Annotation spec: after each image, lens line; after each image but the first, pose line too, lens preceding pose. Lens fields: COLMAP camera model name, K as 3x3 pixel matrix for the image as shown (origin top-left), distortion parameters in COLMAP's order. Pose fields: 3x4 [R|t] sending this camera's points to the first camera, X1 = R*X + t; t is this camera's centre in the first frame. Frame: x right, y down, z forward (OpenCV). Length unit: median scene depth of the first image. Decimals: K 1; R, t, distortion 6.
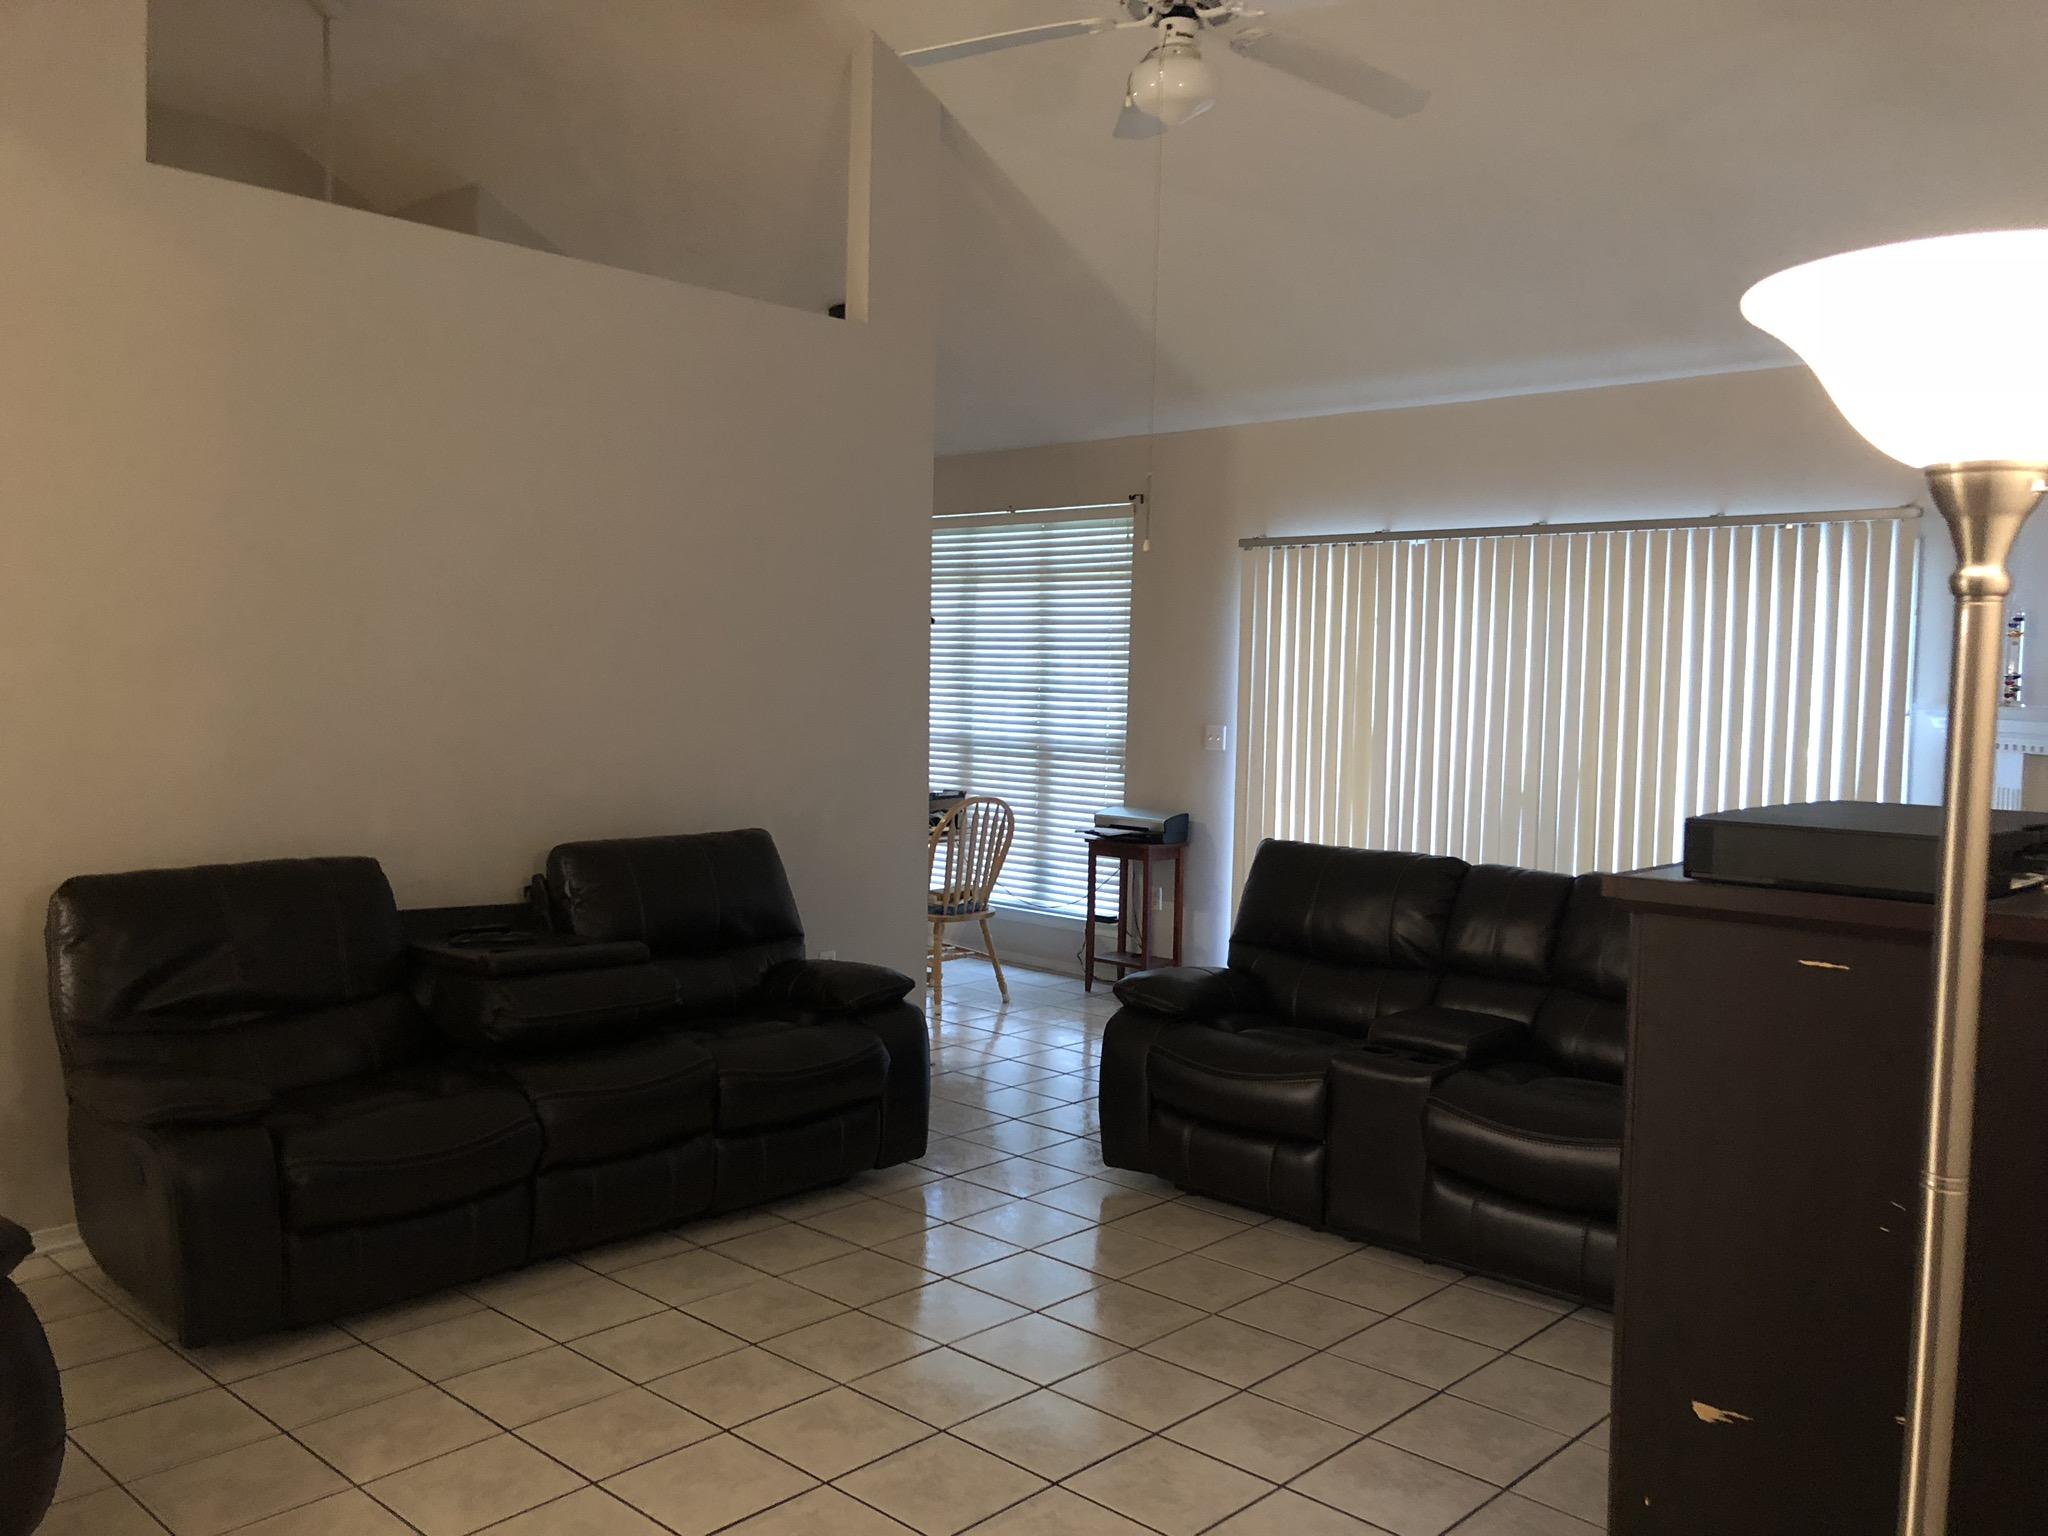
lens RADIAL K [[1652.1, 0, 1011.3], [0, 1652.1, 761.8], [0, 0, 1]] dist [0.103290, -0.268236]
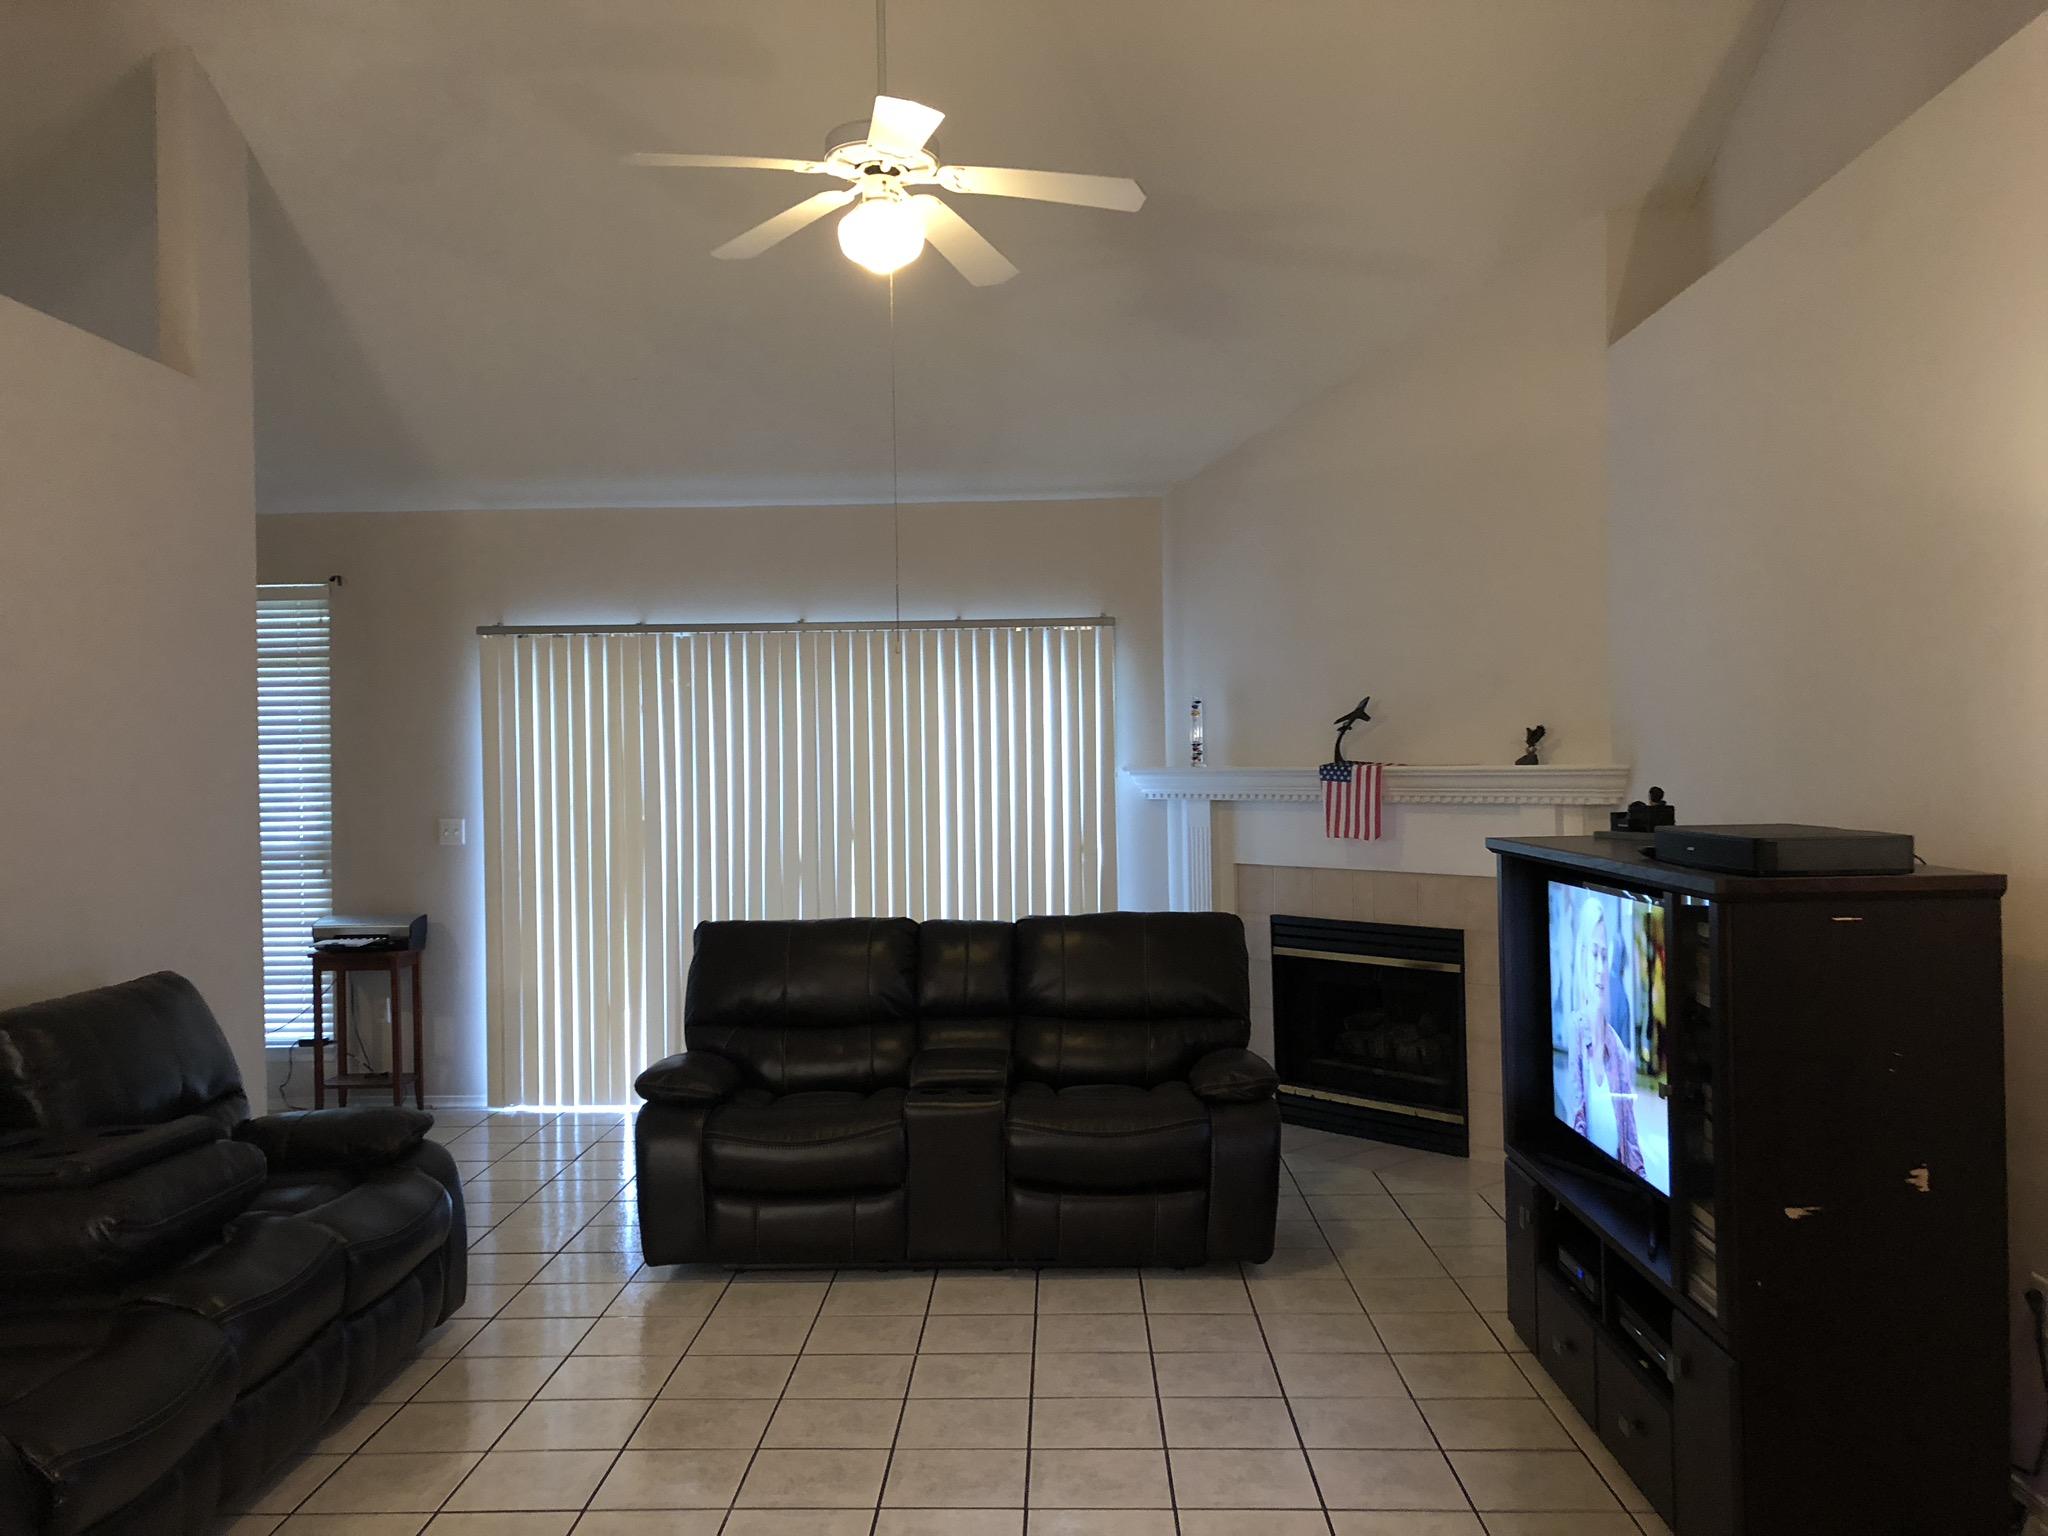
lens RADIAL K [[1652.1, 0, 1011.3], [0, 1652.1, 761.8], [0, 0, 1]] dist [0.103290, -0.268236]
pose [[0.746605, -0.036433, 0.664270, -0.304005], [0.067896, 0.997458, -0.021604, -0.013826], [-0.661794, 0.061231, 0.747181, 0.073002]]
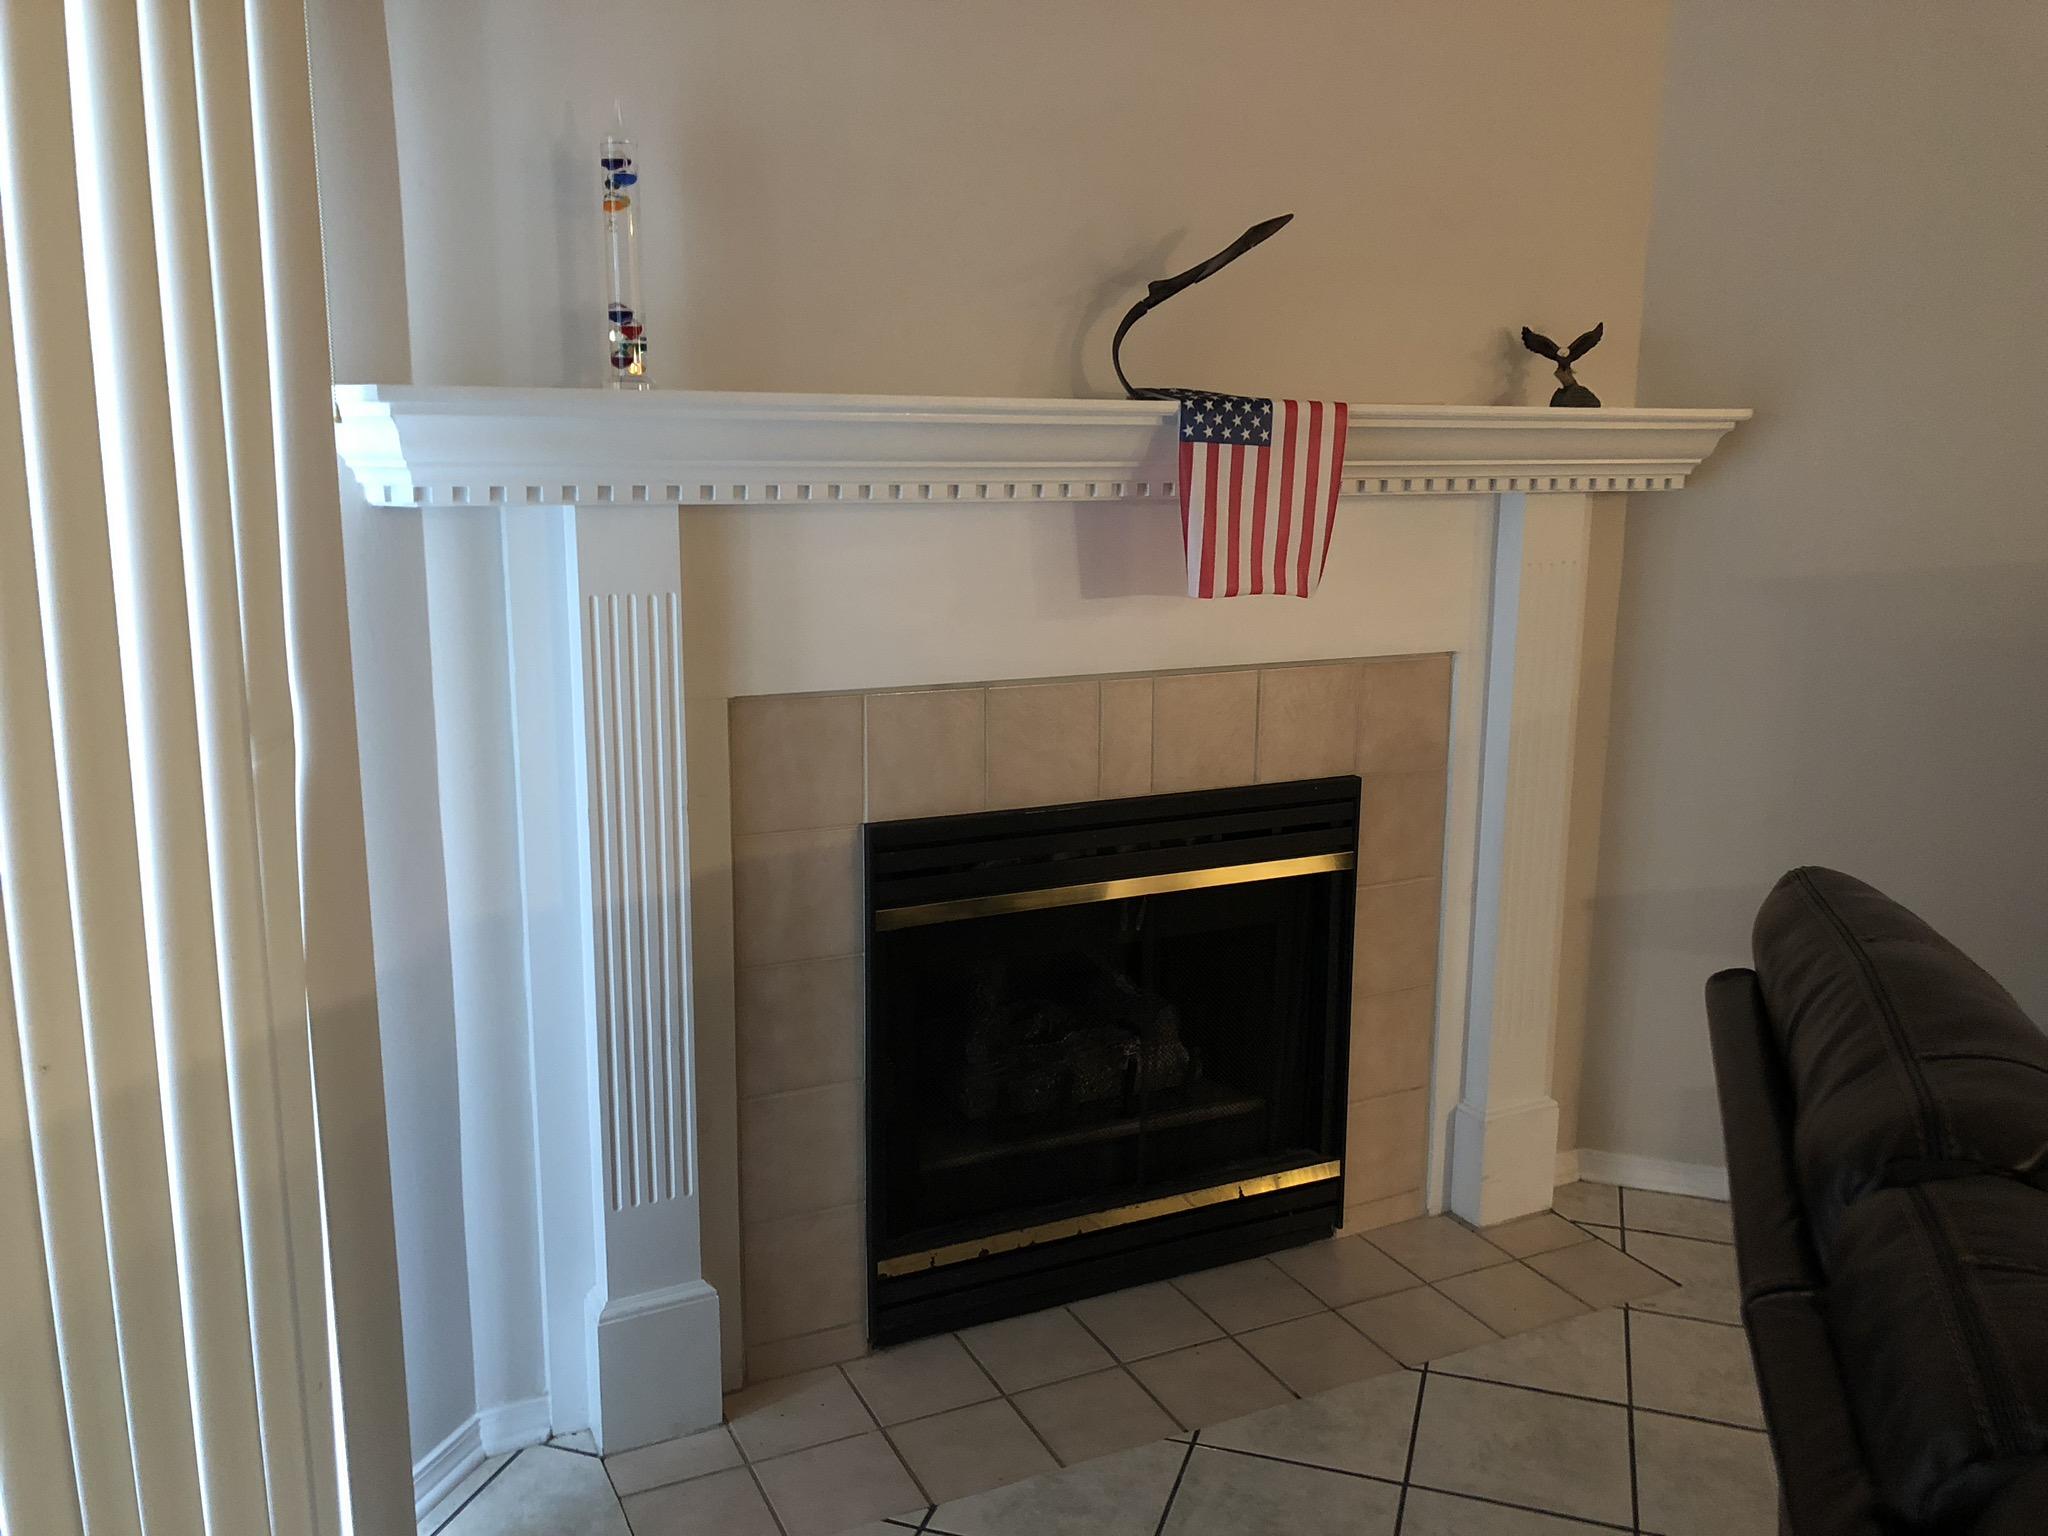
lens RADIAL K [[1652.1, 0, 1011.3], [0, 1652.1, 761.8], [0, 0, 1]] dist [0.103290, -0.268236]
pose [[-0.418713, -0.212736, 0.882850, 0.148078], [0.026863, 0.968847, 0.246198, -0.032495], [-0.907721, 0.126802, -0.399954, 0.829002]]
